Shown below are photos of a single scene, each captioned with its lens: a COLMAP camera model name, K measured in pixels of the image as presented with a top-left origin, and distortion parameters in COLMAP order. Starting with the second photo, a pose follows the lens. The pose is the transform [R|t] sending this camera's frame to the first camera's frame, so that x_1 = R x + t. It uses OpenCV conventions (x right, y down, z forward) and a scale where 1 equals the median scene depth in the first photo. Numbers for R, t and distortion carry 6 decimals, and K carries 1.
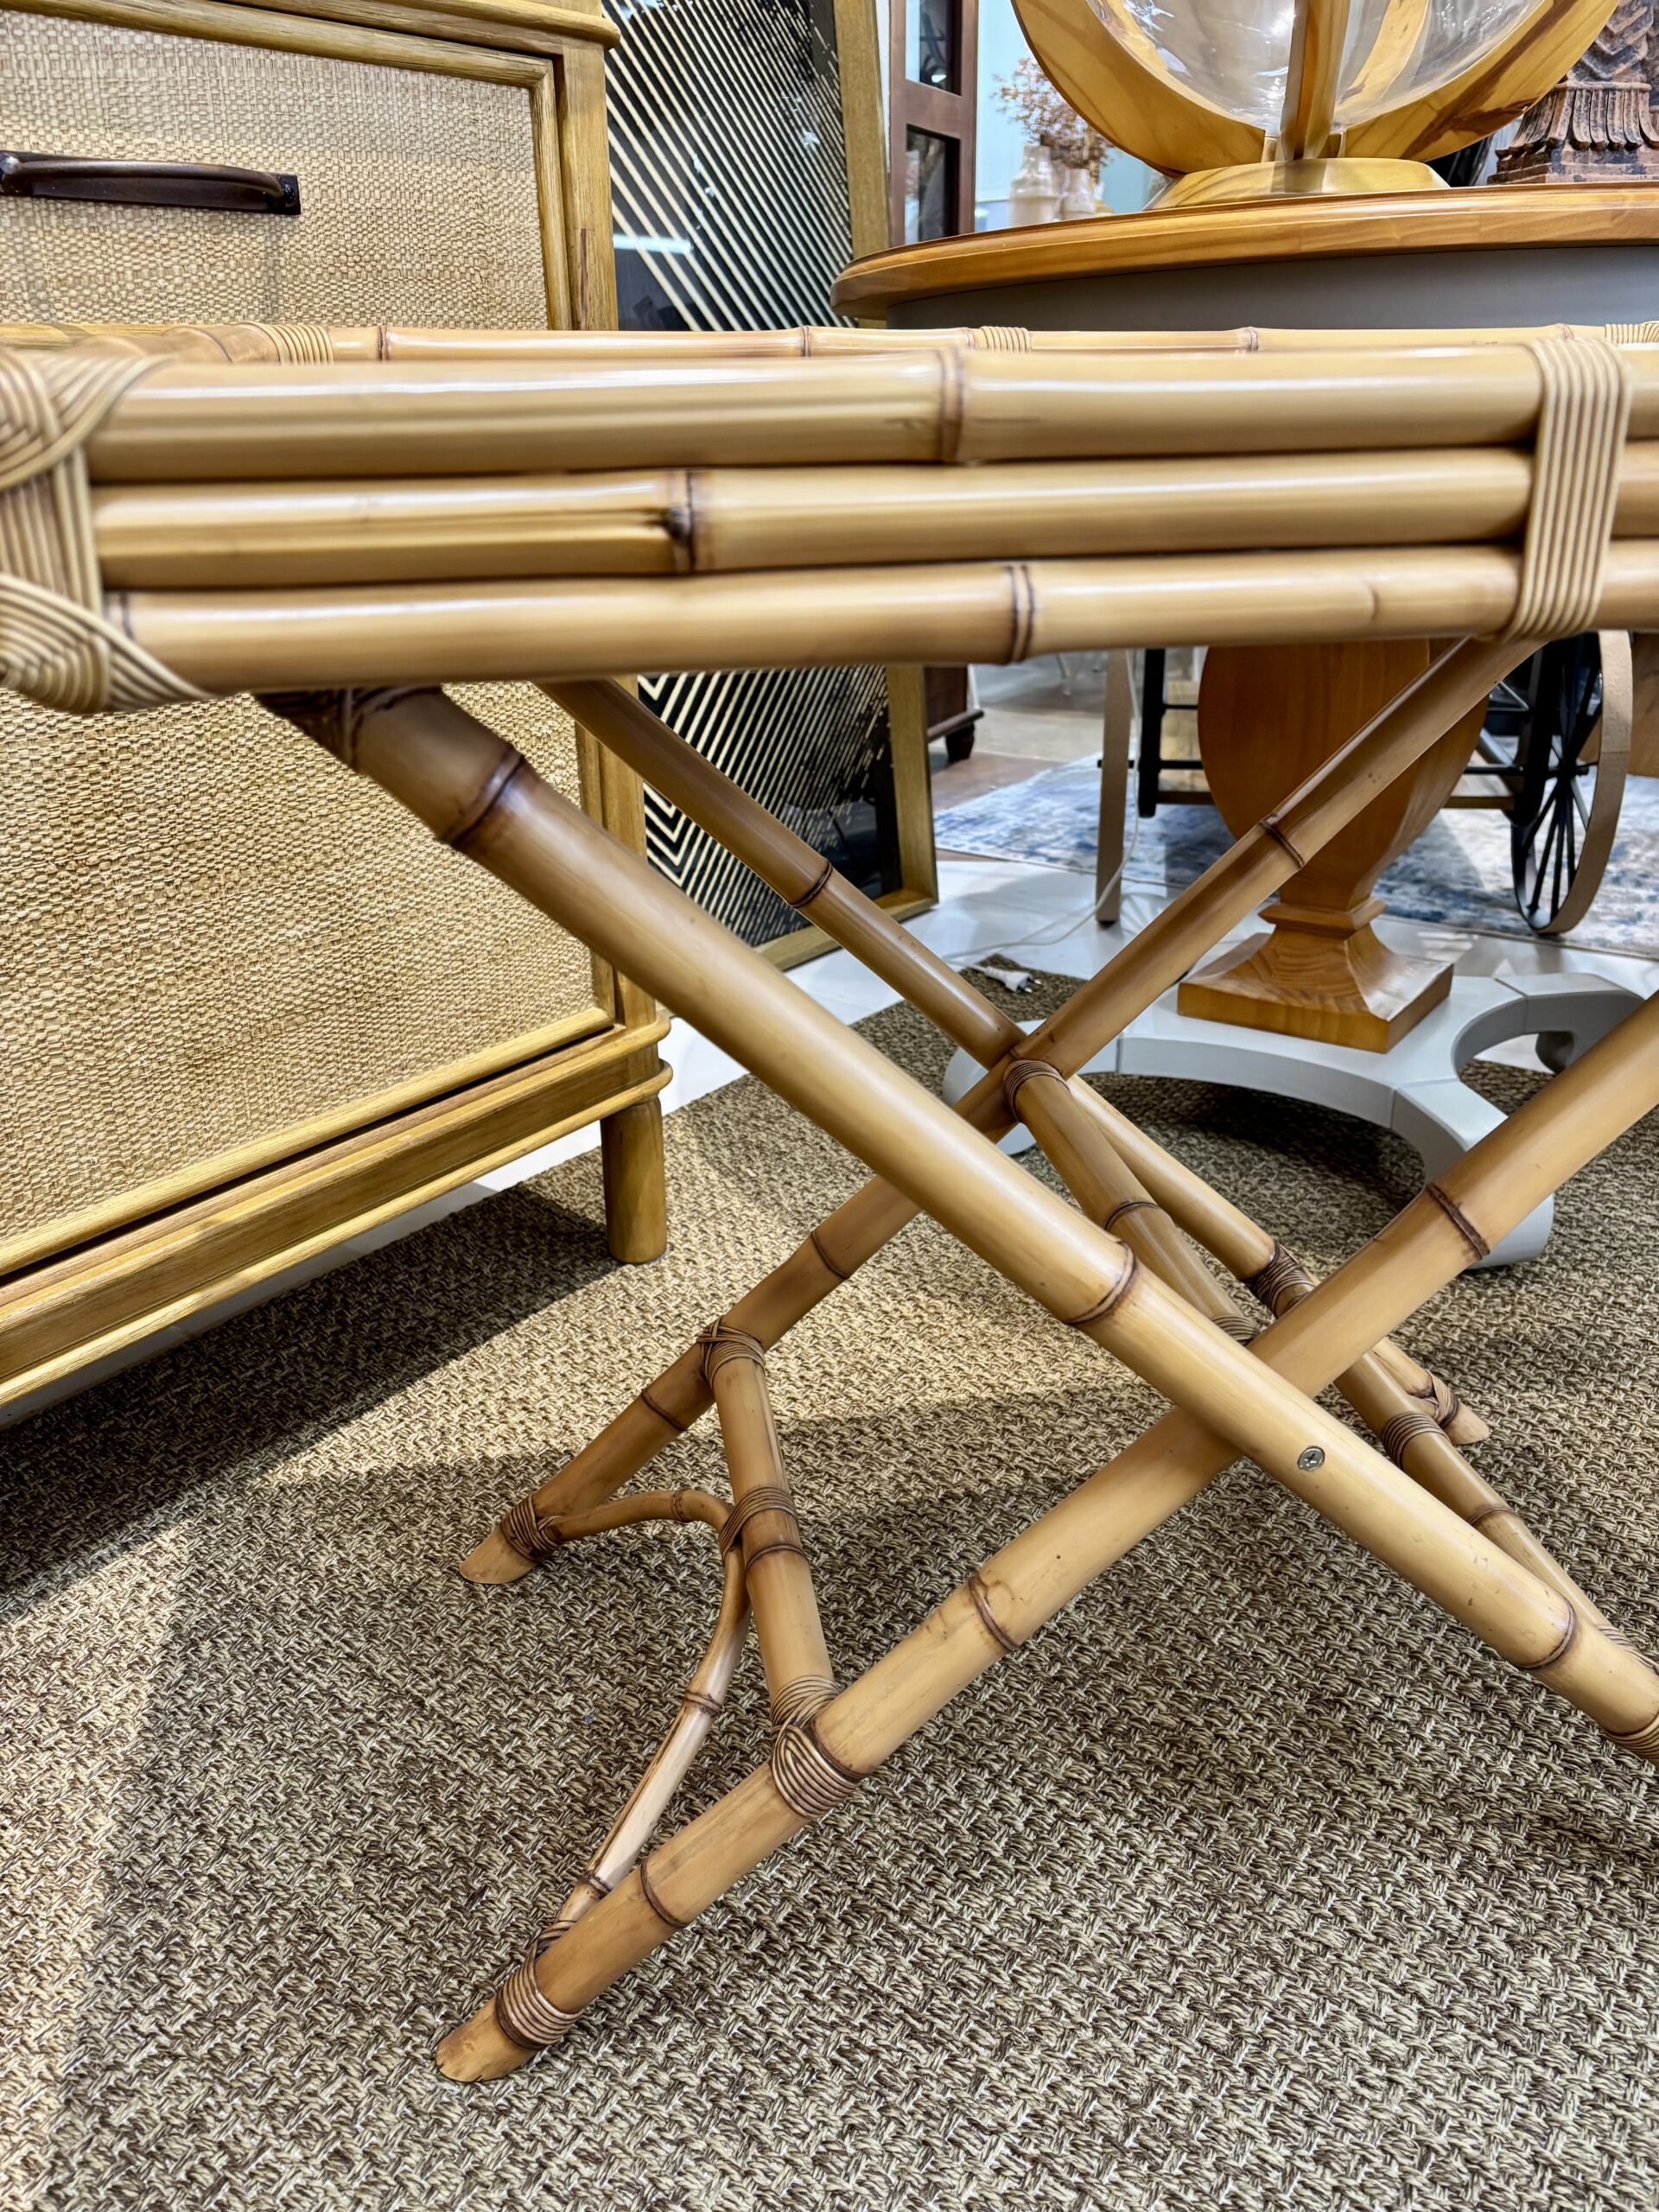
lens RADIAL K [[1677.7, 0, 828.9], [0, 1677.7, 1107.2], [0, 0, 1]] dist [0.069481, -0.092190]
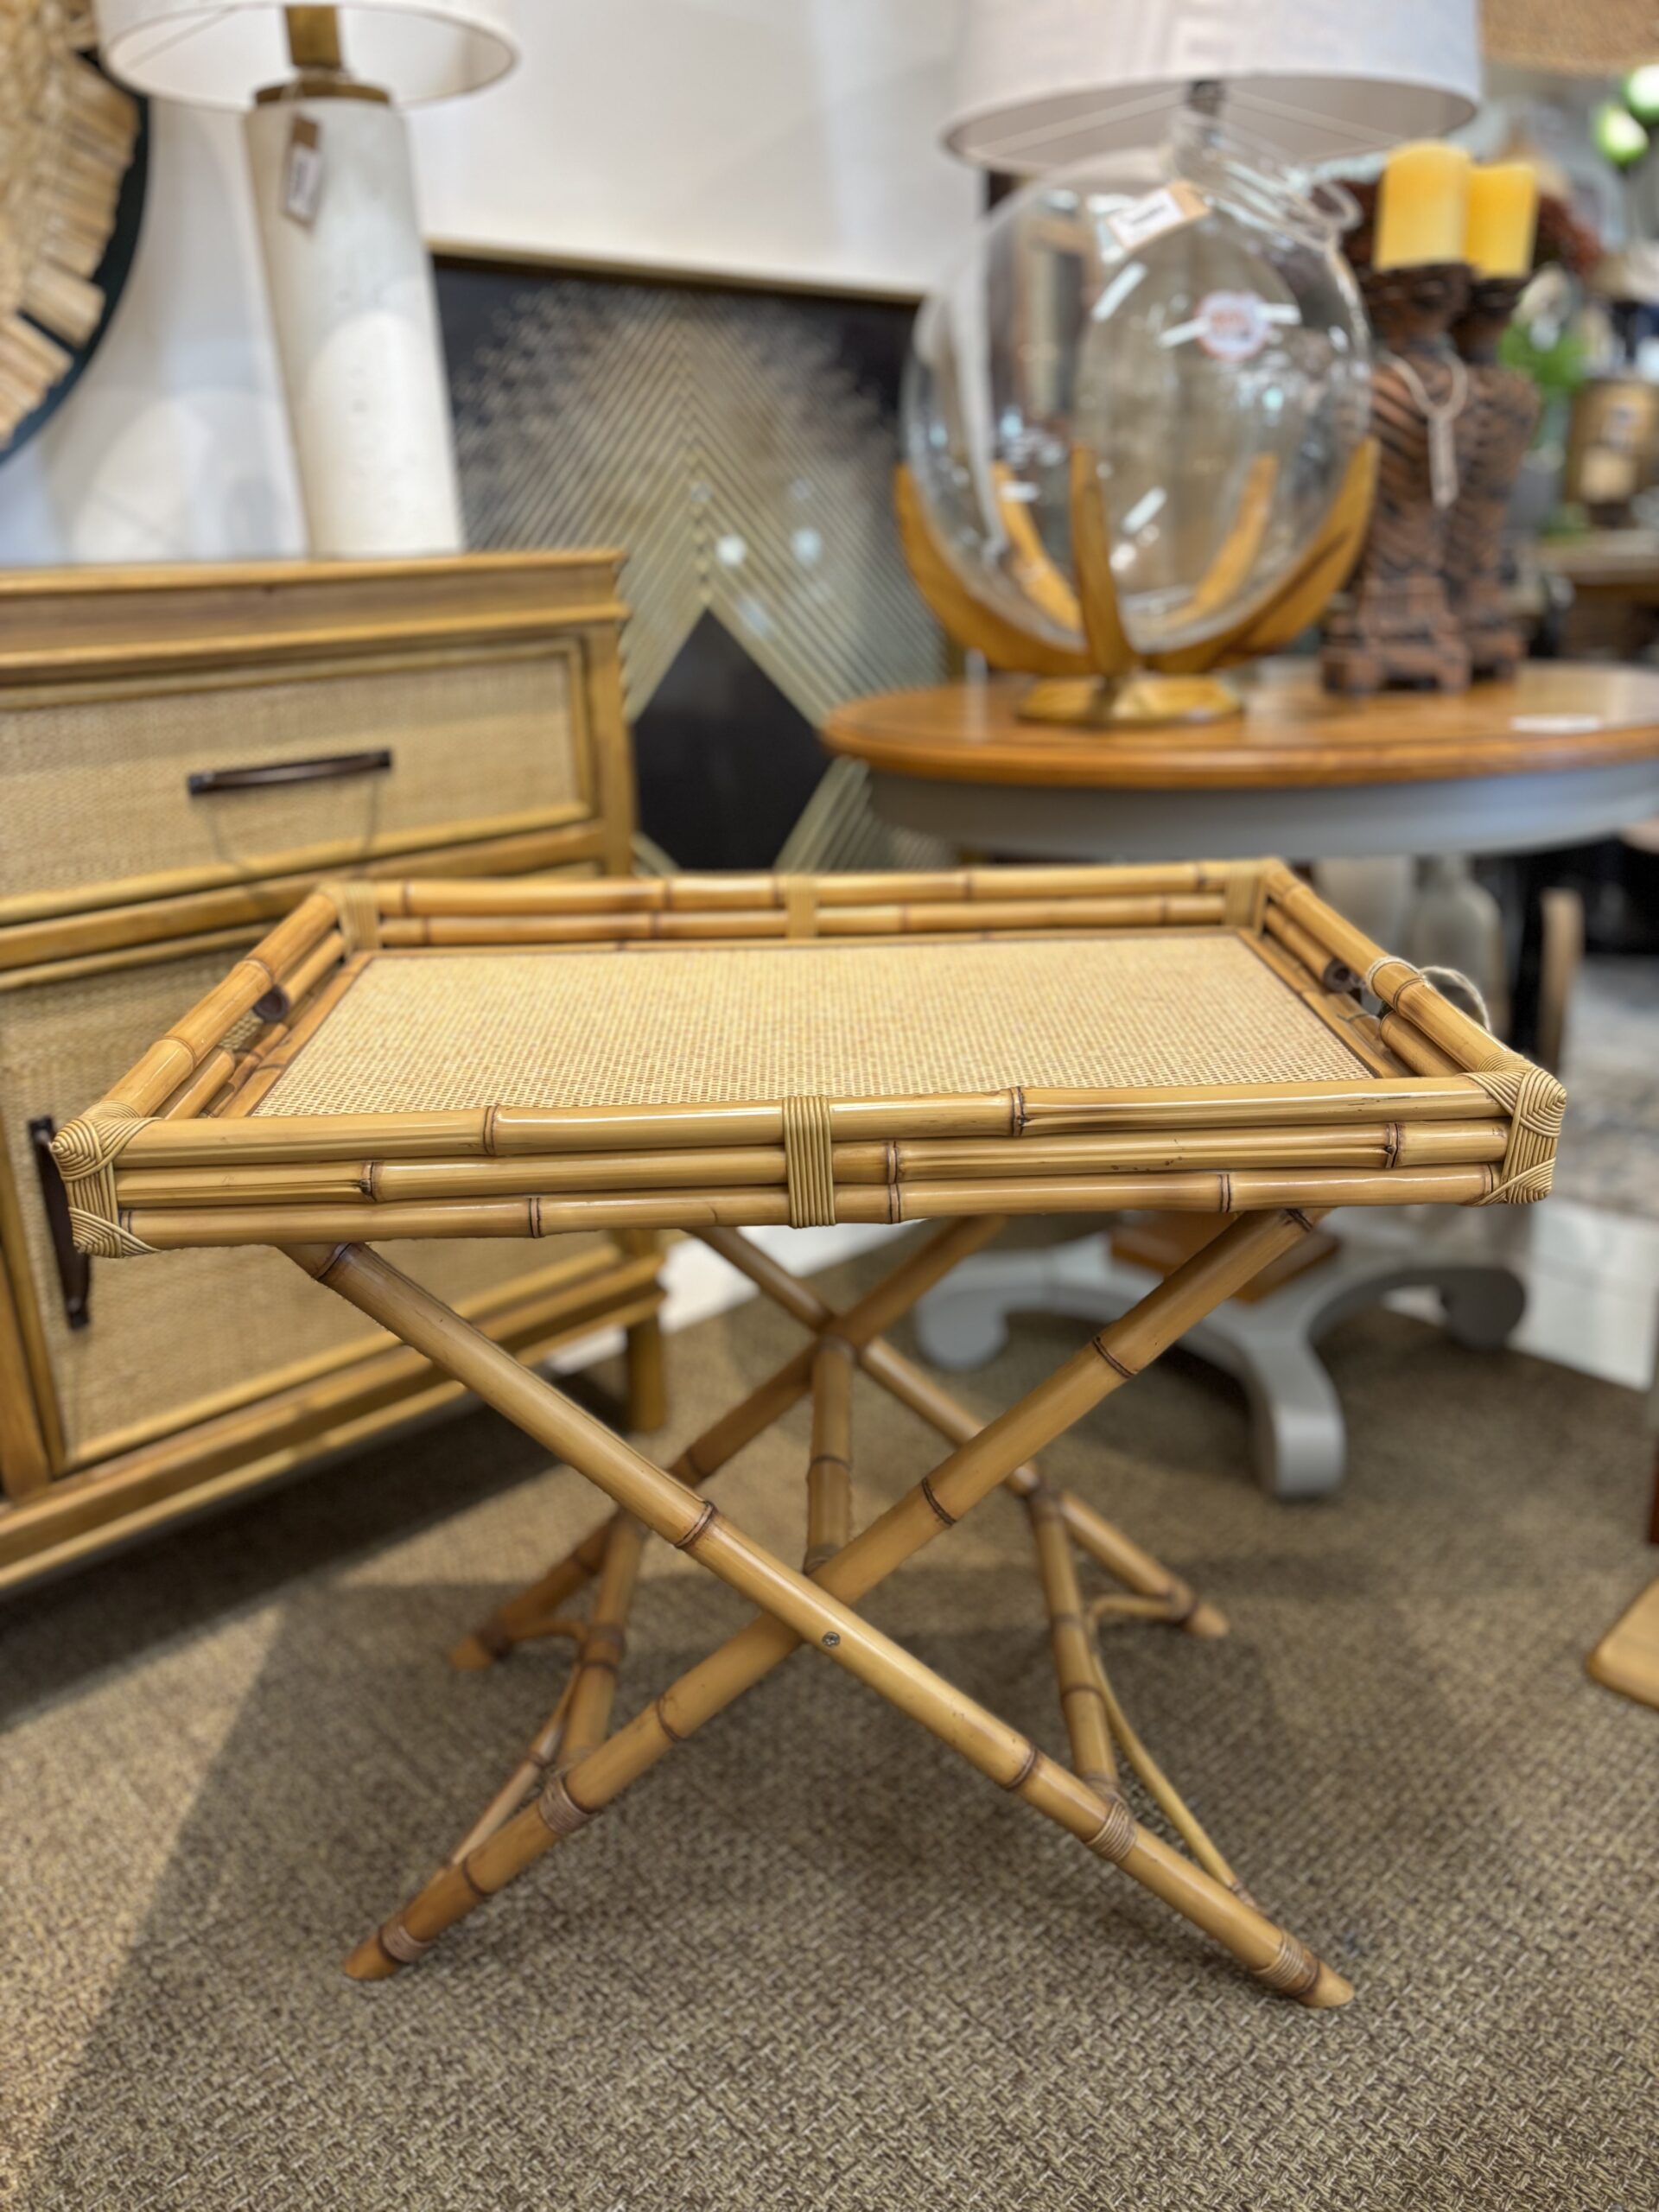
lens RADIAL K [[1669.4, 0, 830.0], [0, 1669.4, 1107.5], [0, 0, 1]] dist [0.066262, -0.086558]
pose [[0.984621, 0.044667, -0.168898, 0.435666], [-0.055199, 0.996779, -0.058184, -0.175105], [0.165755, 0.066612, 0.983915, -0.532386]]
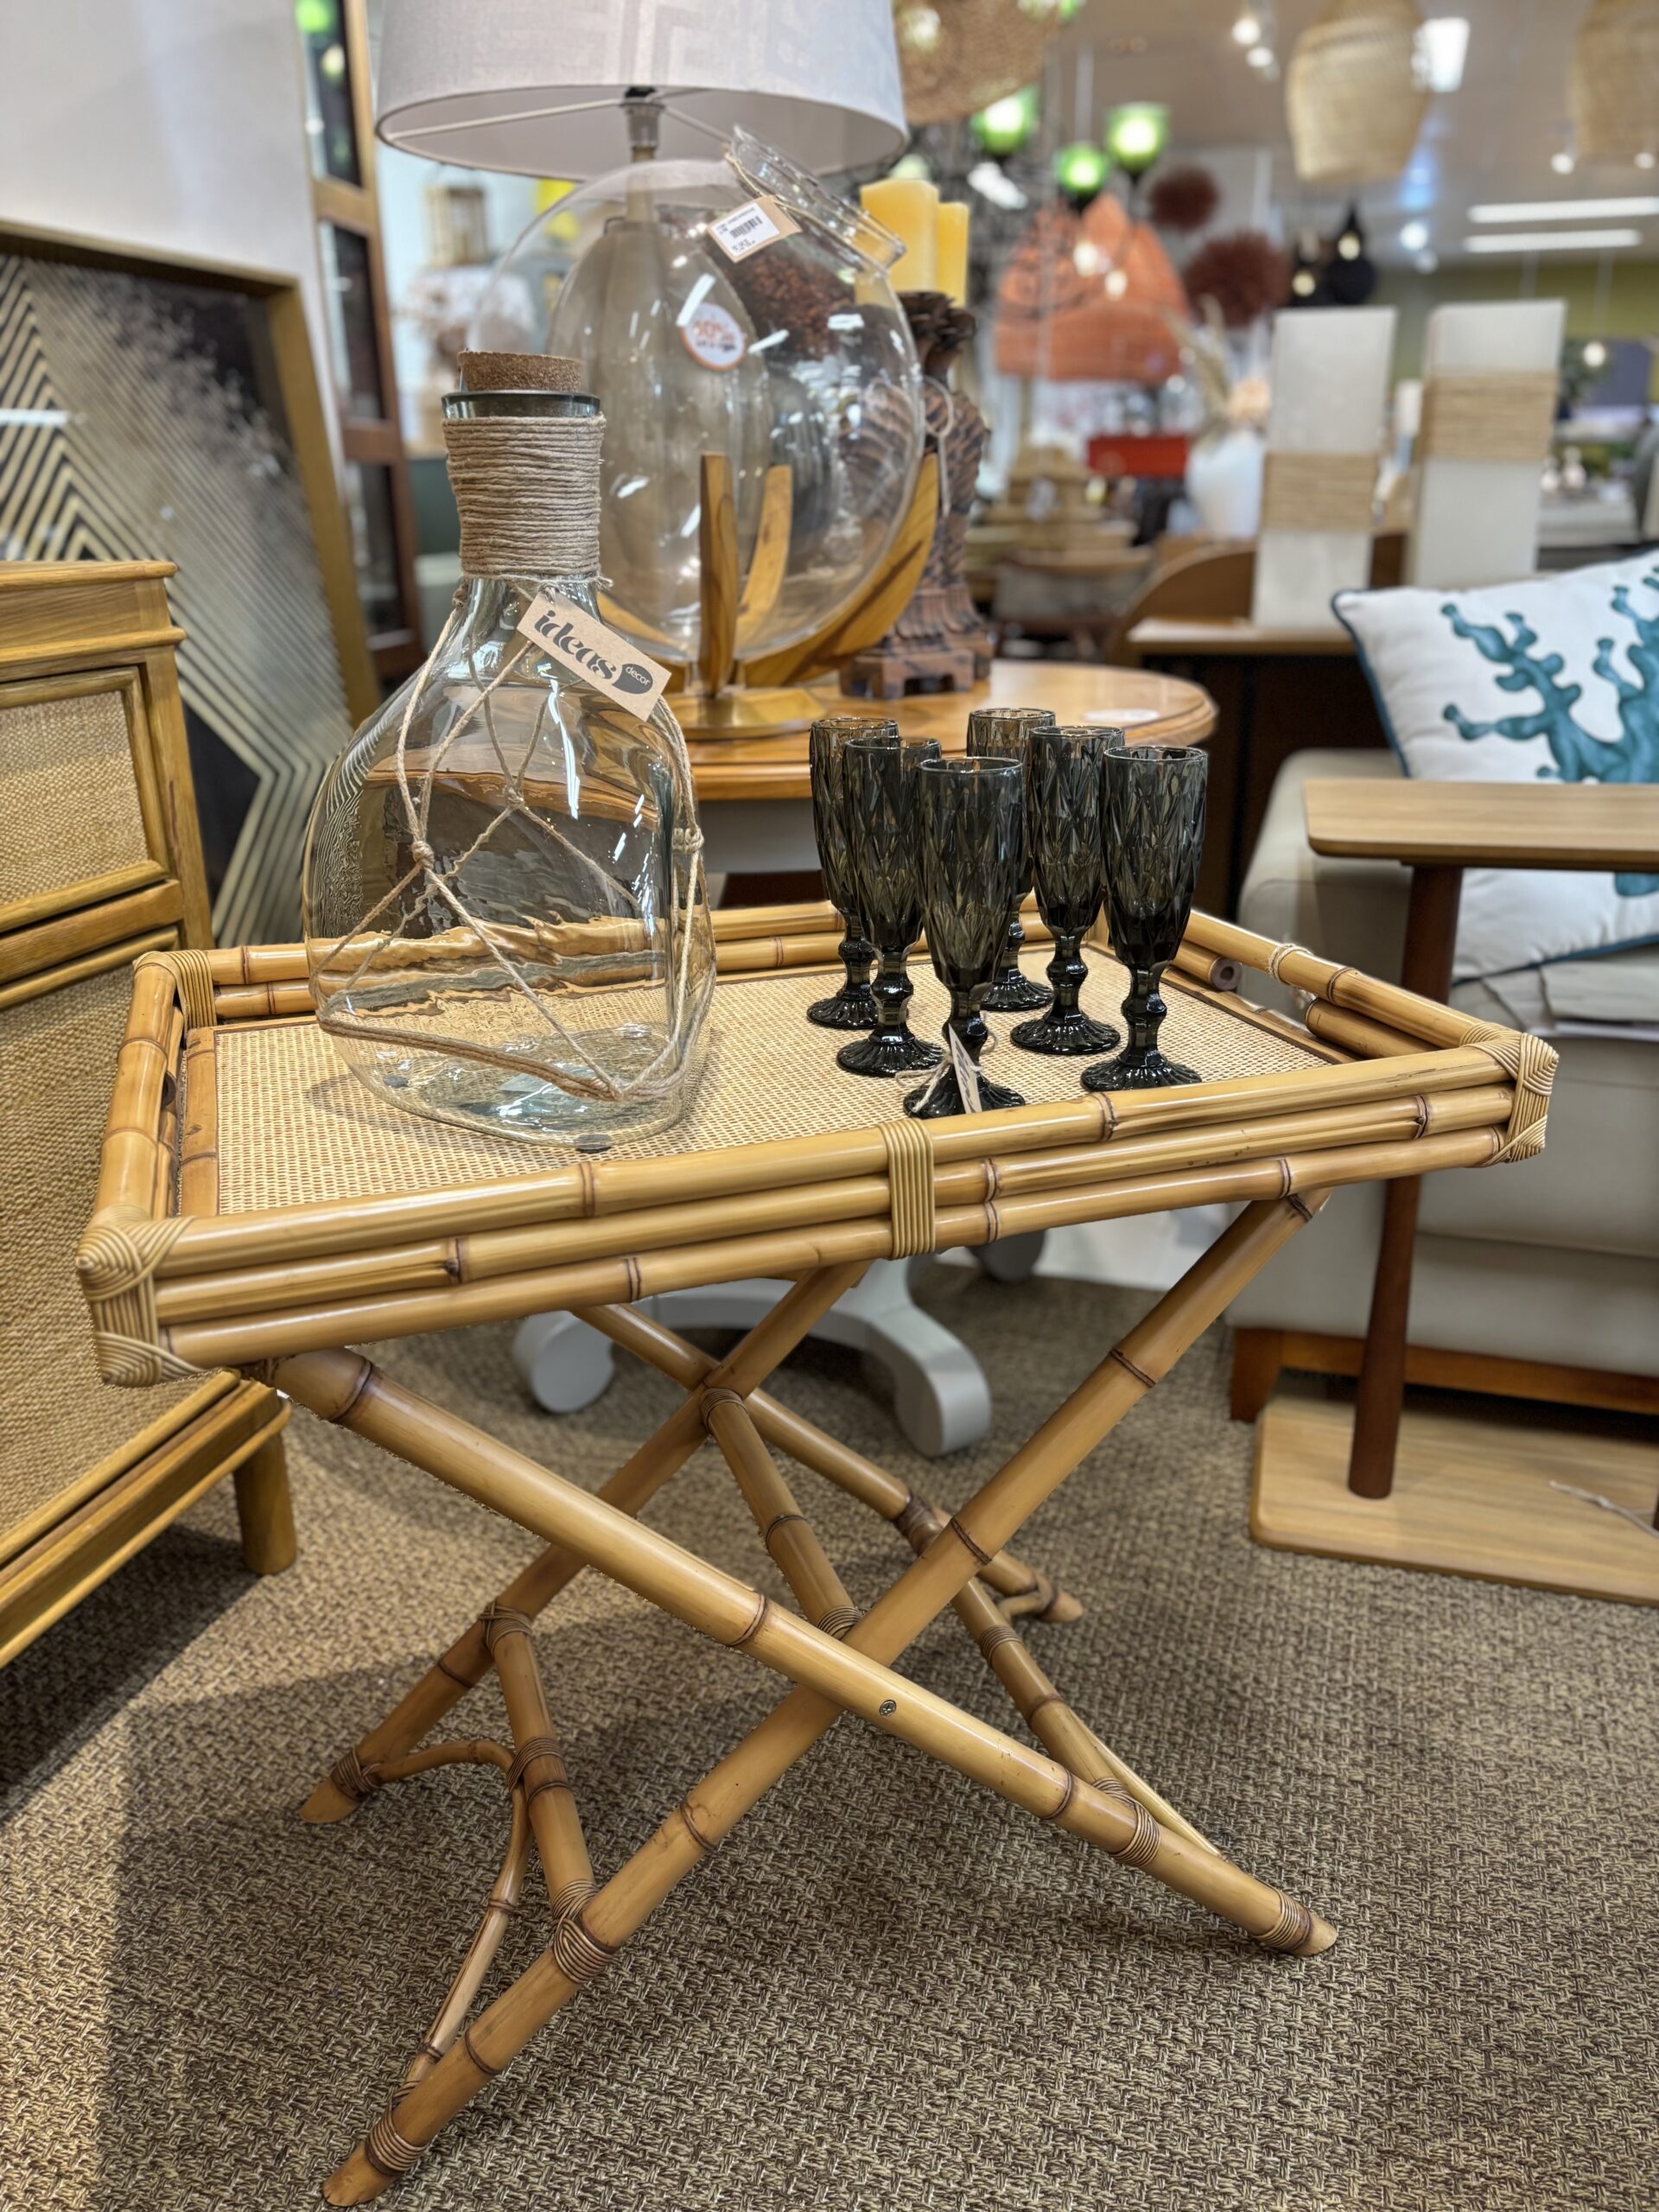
lens RADIAL K [[1664.0, 0, 833.1], [0, 1664.0, 1101.9], [0, 0, 1]] dist [0.044584, -0.057332]
pose [[0.947233, -0.109037, 0.301431, -0.112439], [0.127268, 0.991002, -0.041459, -0.237507], [-0.294198, 0.077634, 0.952586, -0.426786]]
